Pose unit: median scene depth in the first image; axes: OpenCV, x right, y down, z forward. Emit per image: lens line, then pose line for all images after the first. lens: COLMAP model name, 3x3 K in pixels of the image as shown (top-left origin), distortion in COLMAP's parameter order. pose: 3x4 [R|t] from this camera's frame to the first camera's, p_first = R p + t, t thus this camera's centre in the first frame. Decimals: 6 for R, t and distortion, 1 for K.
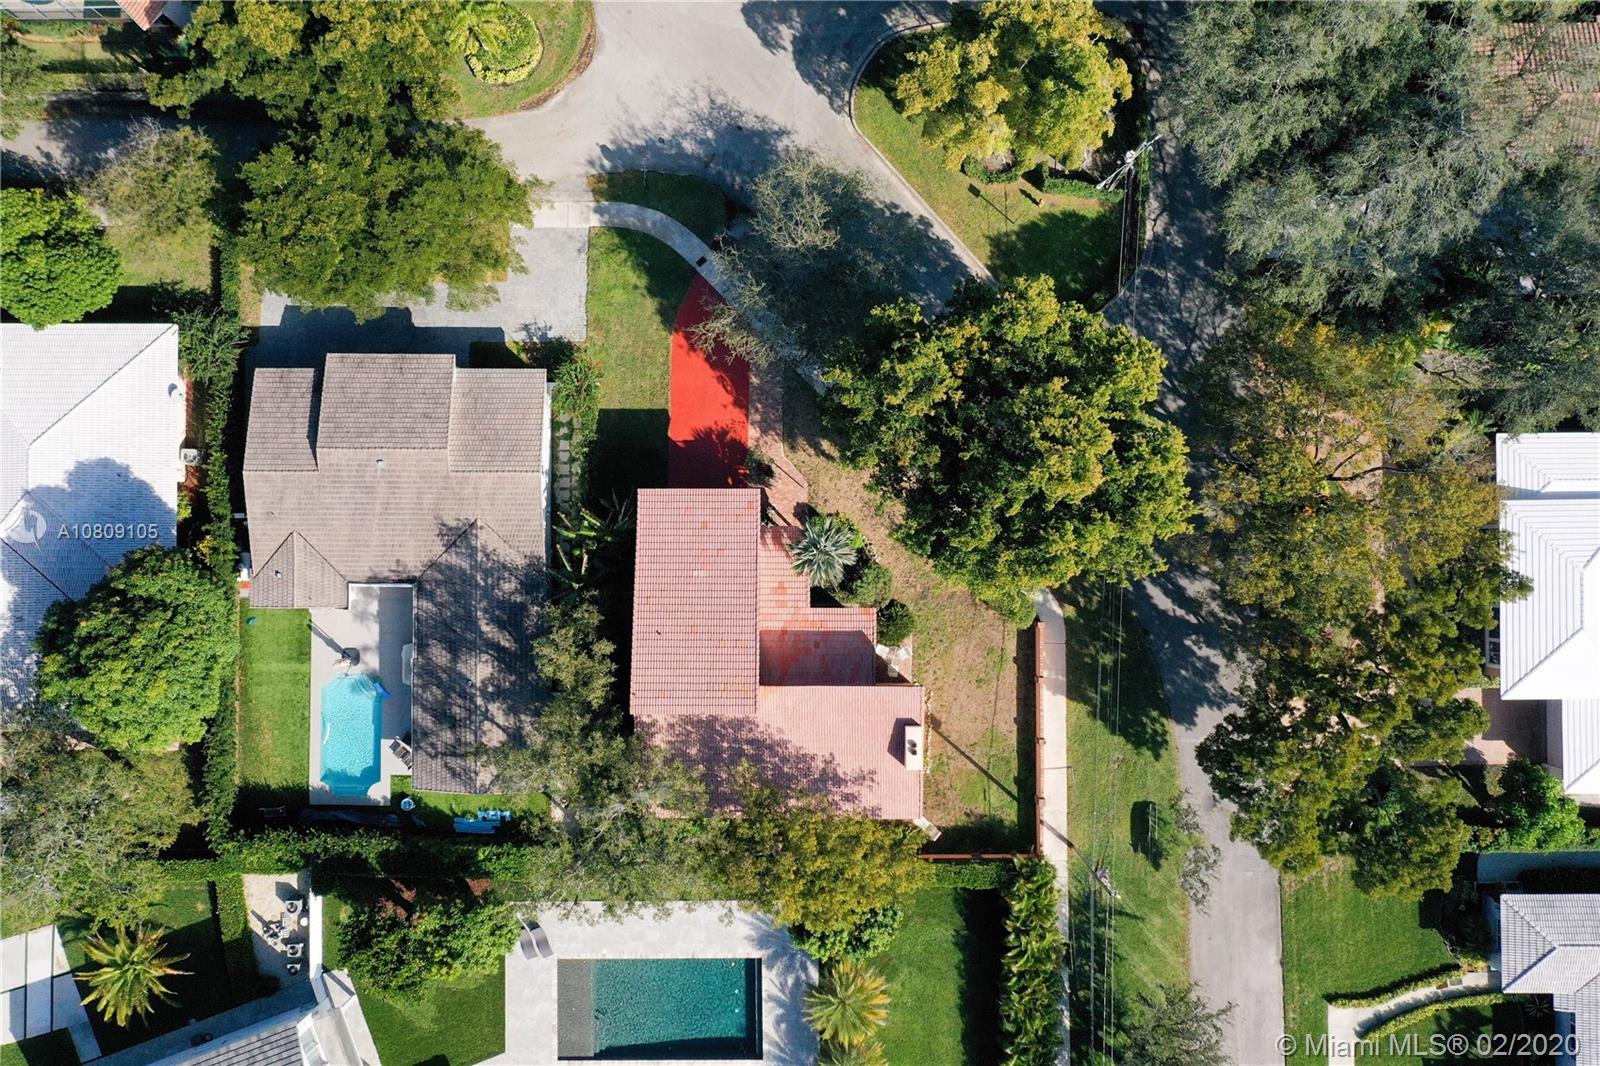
lens RADIAL K [[691.2, 0, 795.8], [0, 691.2, 556.5], [0, 0, 1]] dist [-0.065423, 0.000202]
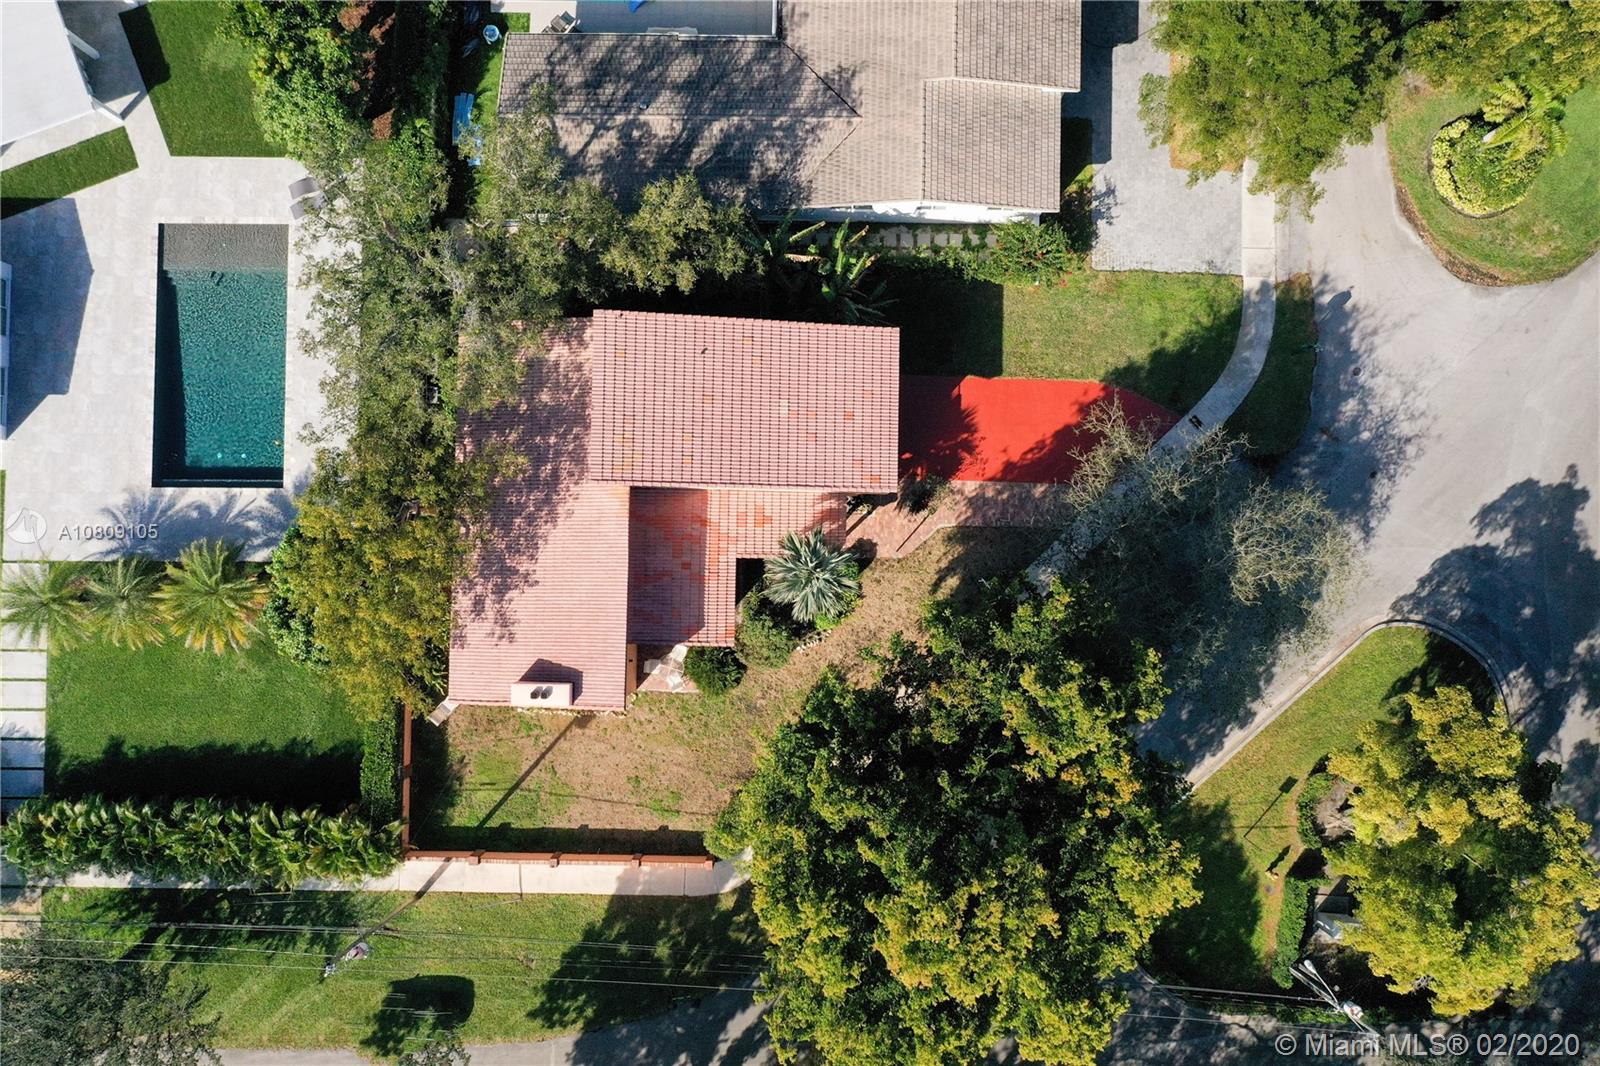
lens RADIAL K [[691.2, 0, 795.8], [0, 691.2, 556.5], [0, 0, 1]] dist [-0.065423, 0.000202]
pose [[-0.015125, 0.999885, -0.000818, 0.019785], [-0.999628, -0.015103, 0.022723, -0.007427], [0.022708, 0.001161, 0.999741, 0.265153]]
